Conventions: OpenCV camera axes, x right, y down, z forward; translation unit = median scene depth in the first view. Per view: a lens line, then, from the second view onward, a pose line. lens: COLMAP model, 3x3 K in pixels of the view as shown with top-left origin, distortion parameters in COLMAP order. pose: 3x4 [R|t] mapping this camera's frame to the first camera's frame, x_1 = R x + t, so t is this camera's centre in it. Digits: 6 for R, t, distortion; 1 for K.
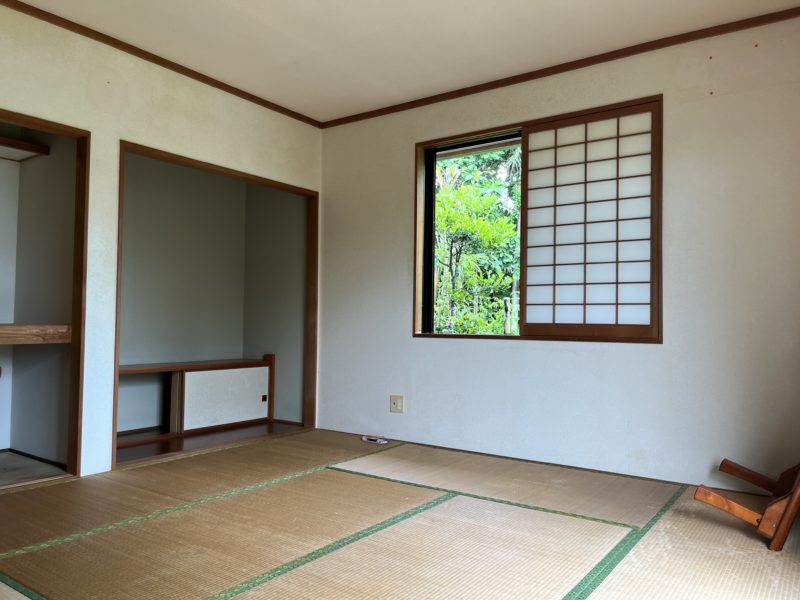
lens RADIAL K [[607.9, 0, 400.0], [0, 607.9, 300.0], [0, 0, 1]] dist [0.070163, -0.098181]
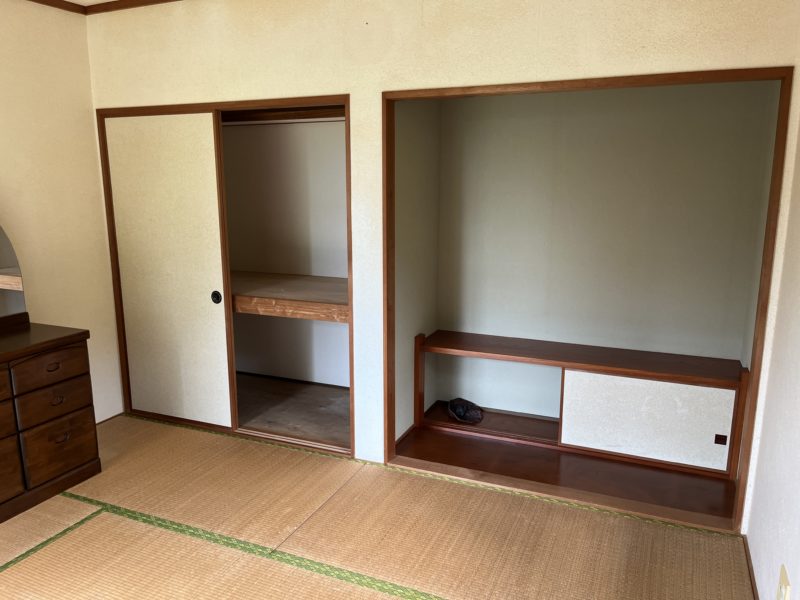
lens RADIAL K [[607.9, 0, 400.0], [0, 607.9, 300.0], [0, 0, 1]] dist [0.070163, -0.098181]
pose [[0.213274, 0.185823, -0.959158, 0.390598], [0.035400, 0.979631, 0.197661, -0.153382], [0.976351, -0.076111, 0.202352, 0.855629]]
